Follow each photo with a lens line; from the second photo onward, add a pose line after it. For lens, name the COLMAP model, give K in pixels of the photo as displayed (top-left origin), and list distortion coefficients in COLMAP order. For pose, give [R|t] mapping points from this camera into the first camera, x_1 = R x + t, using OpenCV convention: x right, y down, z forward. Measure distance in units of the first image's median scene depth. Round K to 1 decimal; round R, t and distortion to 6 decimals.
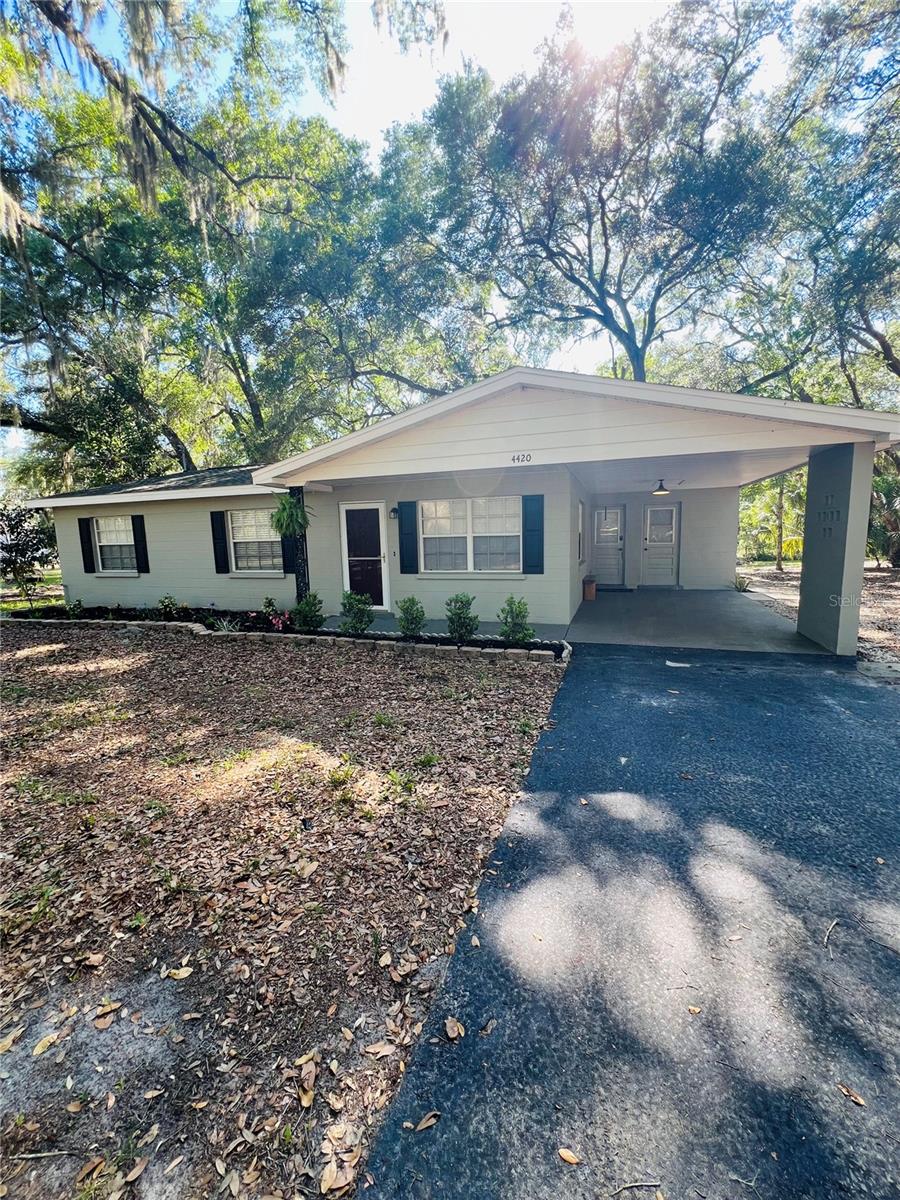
lens RADIAL K [[481.4, 0, 454.2], [0, 481.4, 596.9], [0, 0, 1]] dist [-0.002626, -0.000035]
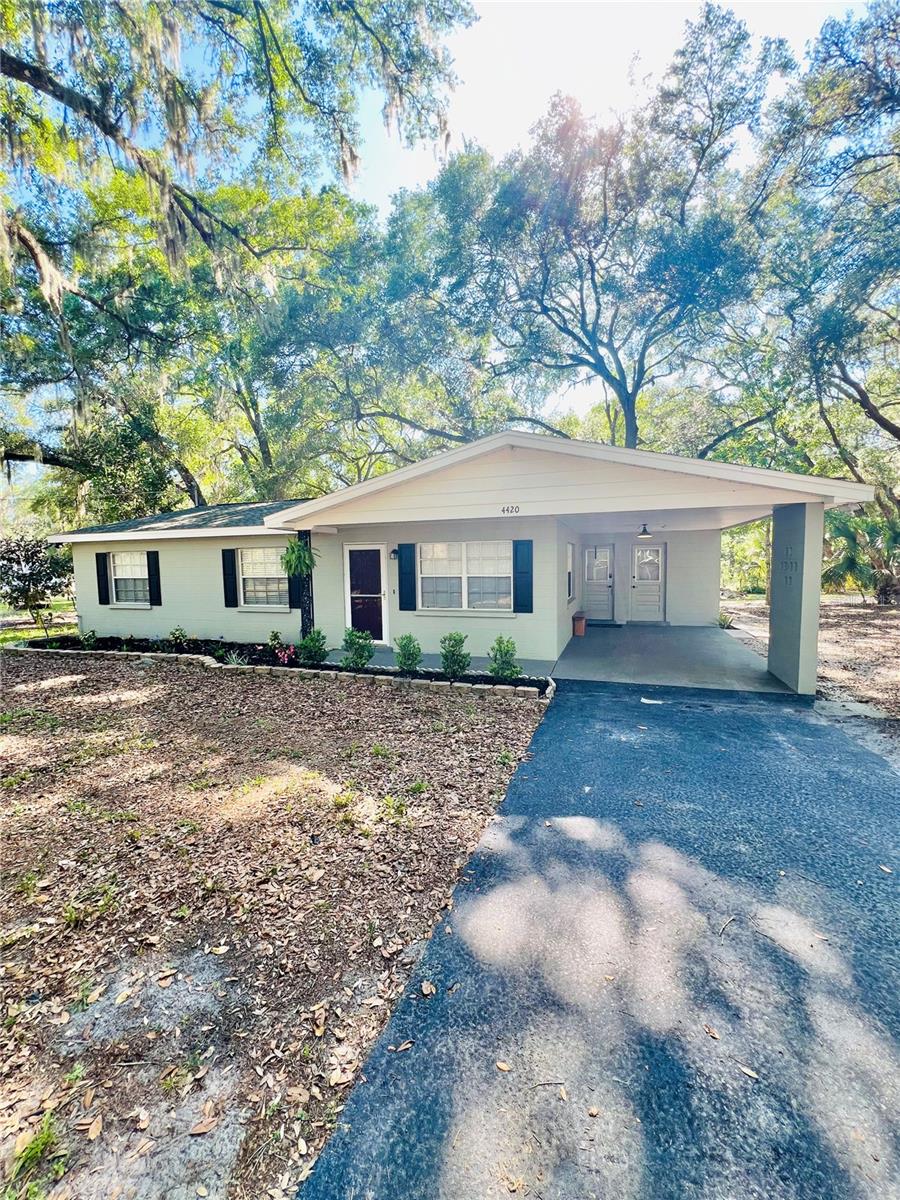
lens RADIAL K [[481.4, 0, 454.2], [0, 481.4, 596.9], [0, 0, 1]] dist [-0.002626, -0.000035]
pose [[0.999950, 0.009973, -0.000755, 0.010051], [-0.009999, 0.998345, -0.056636, -0.018707], [0.000189, 0.056640, 0.998395, -0.063840]]
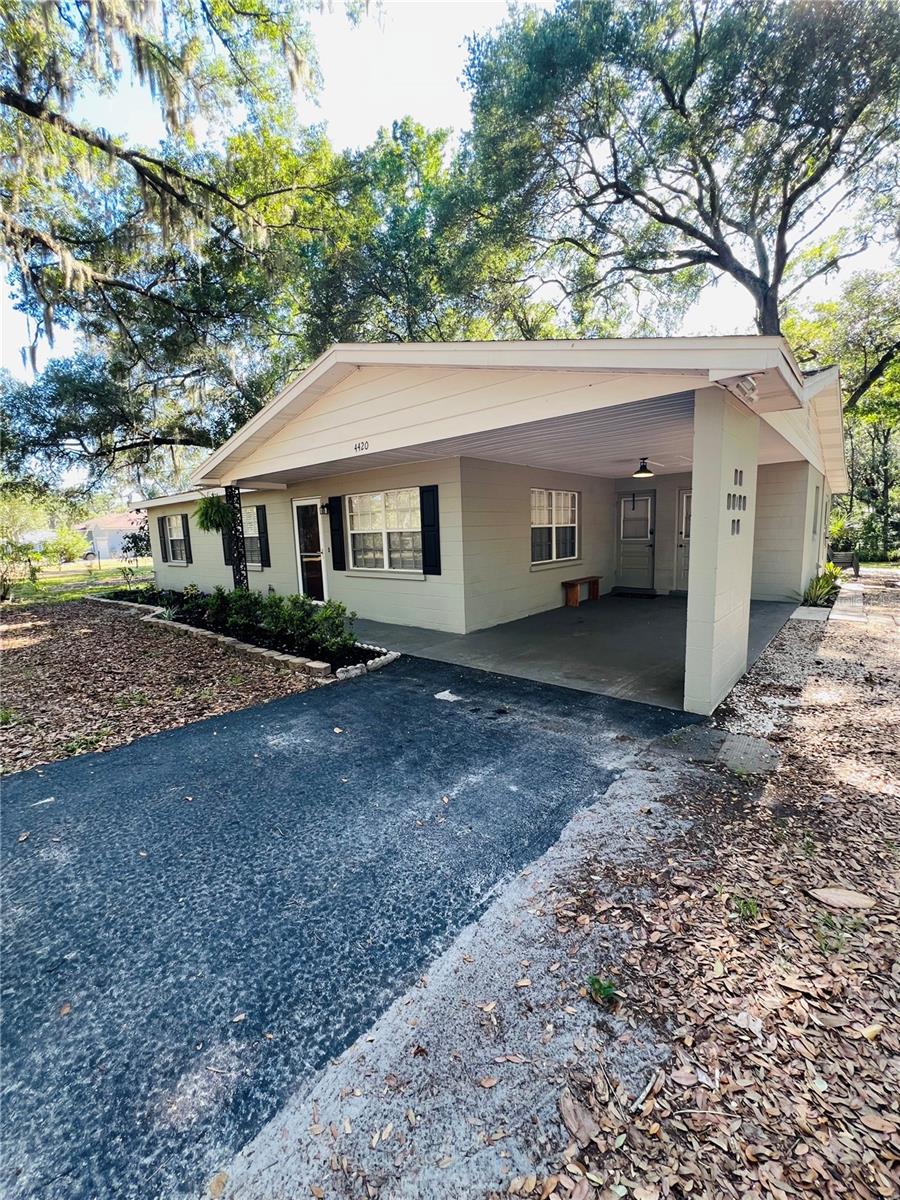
lens RADIAL K [[481.4, 0, 454.2], [0, 481.4, 596.9], [0, 0, 1]] dist [-0.002626, -0.000035]
pose [[0.930551, 0.046248, -0.363231, 0.472941], [-0.039449, 0.998880, 0.026117, -0.028097], [0.364032, -0.009974, 0.931333, 0.165949]]
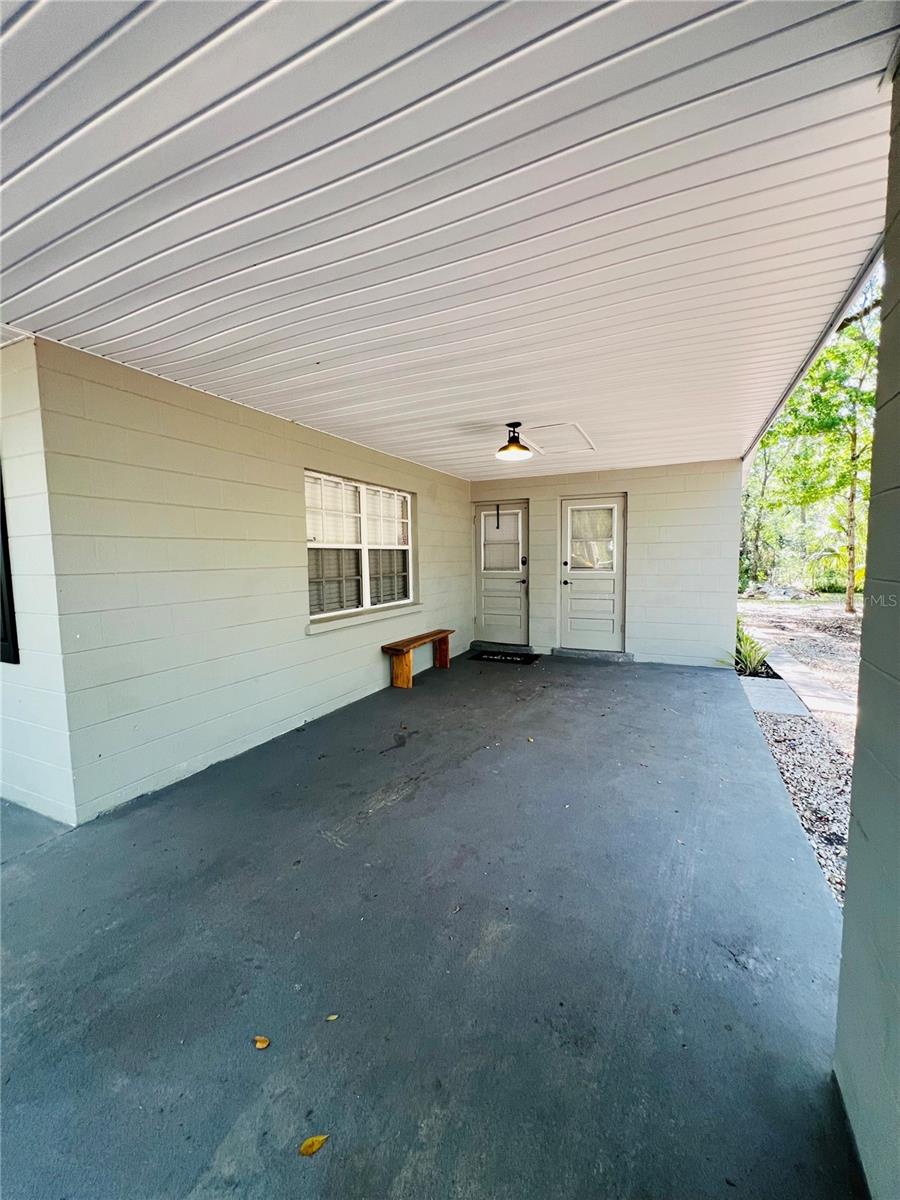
lens RADIAL K [[481.5, 0, 453.9], [0, 481.5, 597.0], [0, 0, 1]] dist [0.000713, 0.000397]
pose [[0.993576, 0.022940, -0.110818, 0.462083], [-0.027627, 0.998779, -0.040947, -0.078595], [0.109743, 0.043746, 0.992997, 0.625387]]
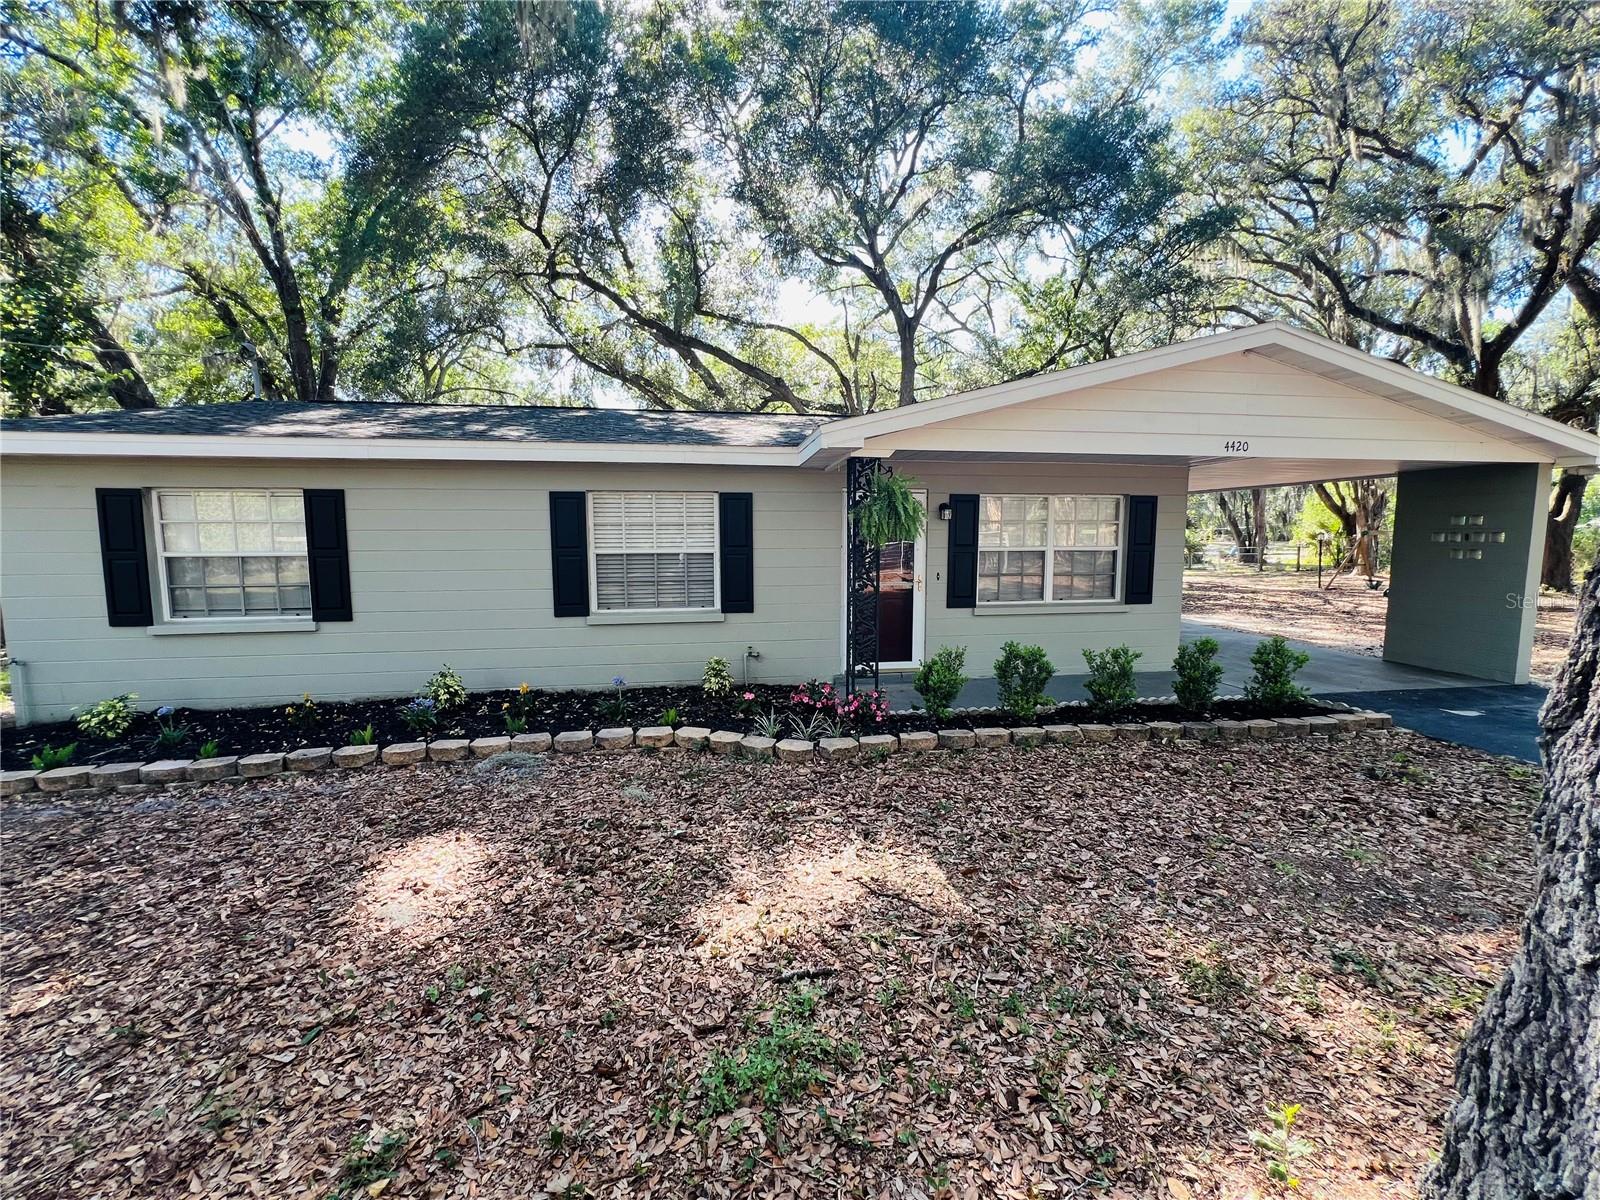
lens RADIAL K [[641.8, 0, 800.0], [0, 641.8, 600.0], [0, 0, 1]] dist [-0.002626, -0.000035]
pose [[0.878176, -0.022226, 0.477820, -0.672798], [0.043234, 0.998519, -0.033012, -0.038303], [-0.476379, 0.049648, 0.877837, 0.349507]]
